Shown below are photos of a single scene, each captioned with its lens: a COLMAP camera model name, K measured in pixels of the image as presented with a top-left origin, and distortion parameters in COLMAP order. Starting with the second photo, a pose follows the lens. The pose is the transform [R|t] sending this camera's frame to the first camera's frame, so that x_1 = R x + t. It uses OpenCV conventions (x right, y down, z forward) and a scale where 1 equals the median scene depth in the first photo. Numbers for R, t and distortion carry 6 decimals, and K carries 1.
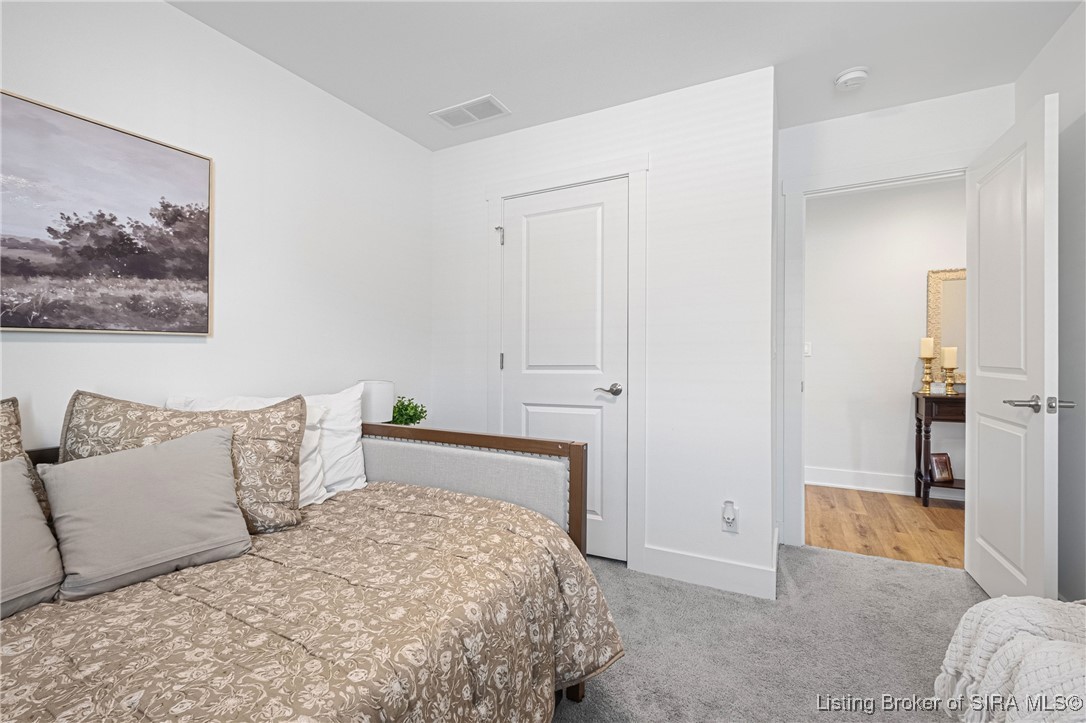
lens RADIAL K [[473.1, 0, 544.7], [0, 473.1, 360.1], [0, 0, 1]] dist [-0.002065, -0.000774]
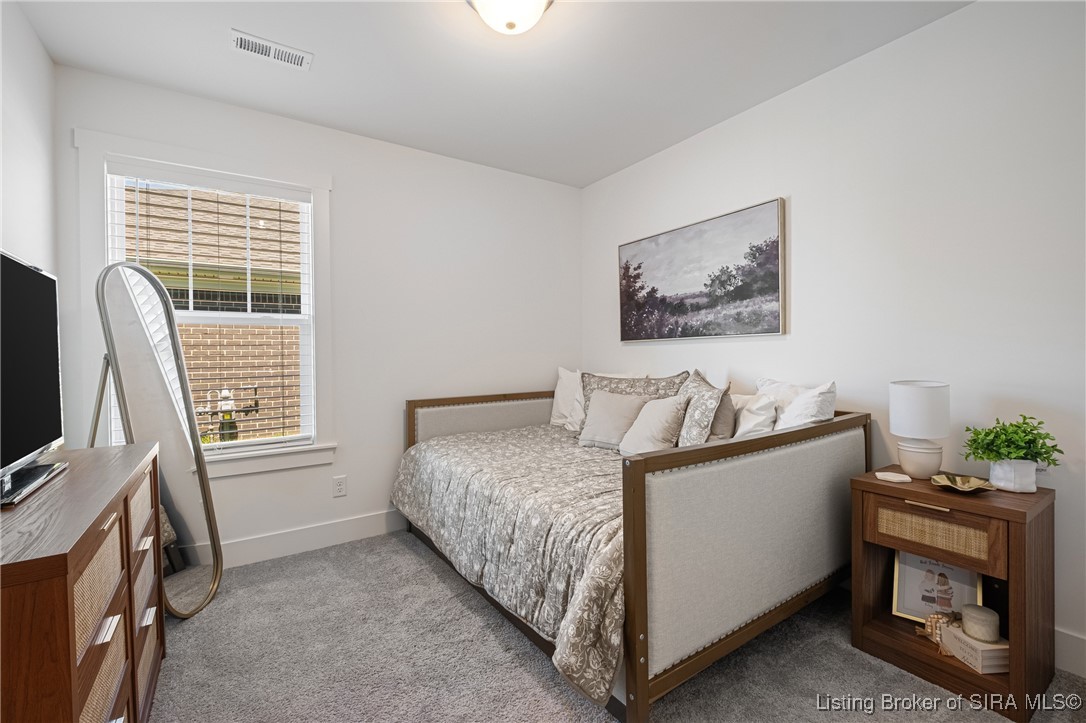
lens RADIAL K [[473.1, 0, 545.5], [0, 473.1, 356.2], [0, 0, 1]] dist [-0.002065, -0.000774]
pose [[-0.478935, 0.019371, -0.877637, 0.842333], [0.007669, 0.999811, 0.017882, -0.022554], [0.877817, 0.001834, -0.478993, 1.195292]]
